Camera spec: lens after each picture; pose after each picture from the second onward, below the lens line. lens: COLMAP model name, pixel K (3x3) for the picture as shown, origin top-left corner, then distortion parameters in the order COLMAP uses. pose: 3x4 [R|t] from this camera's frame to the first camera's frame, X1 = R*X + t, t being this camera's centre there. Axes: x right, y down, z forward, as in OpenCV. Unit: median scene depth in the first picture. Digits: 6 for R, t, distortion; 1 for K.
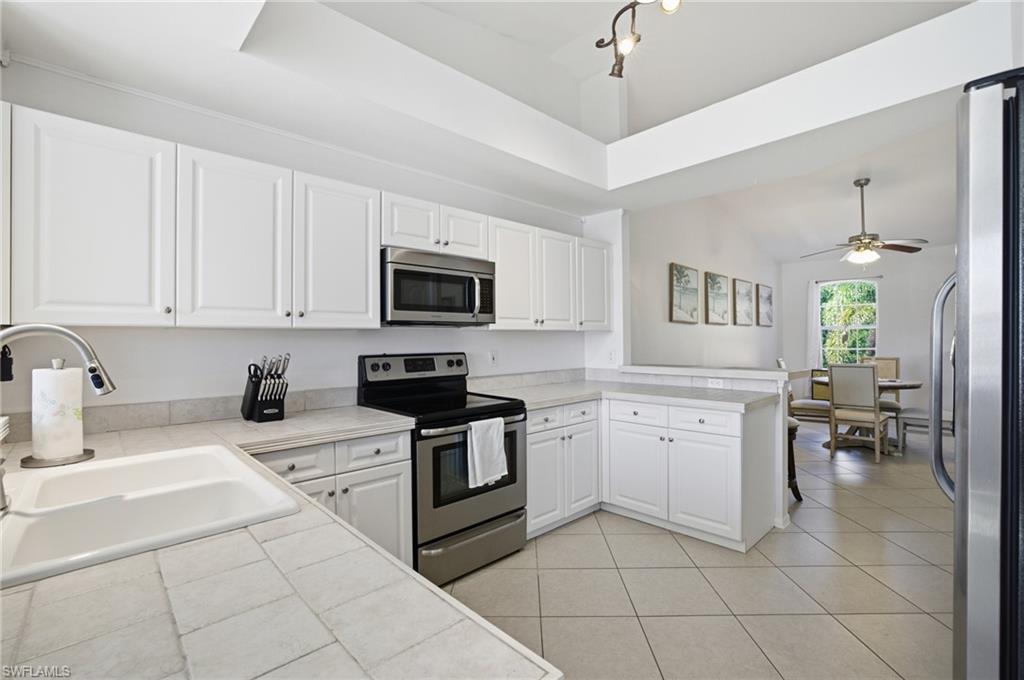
lens RADIAL K [[444.5, 0, 513.3], [0, 444.5, 341.8], [0, 0, 1]] dist [-0.043541, 0.014028]
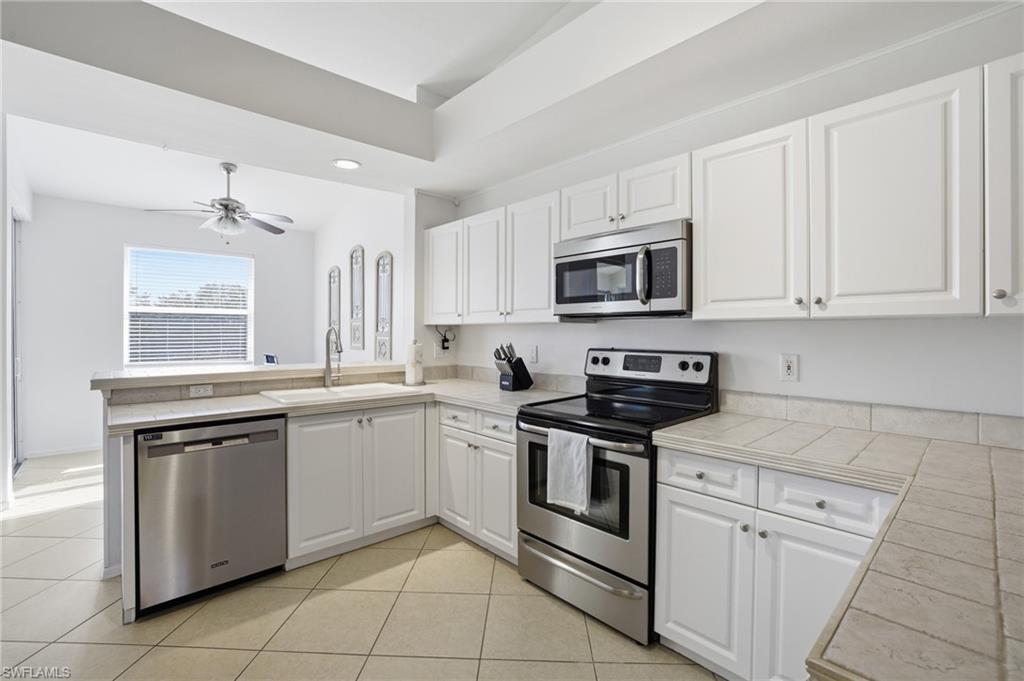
lens RADIAL K [[444.5, 0, 513.3], [0, 444.5, 342.3], [0, 0, 1]] dist [-0.043541, 0.014028]
pose [[0.003468, 0.034955, -0.999383, 0.666495], [-0.005226, 0.999376, 0.034936, -0.017274], [0.999980, 0.005101, 0.003649, 0.785305]]
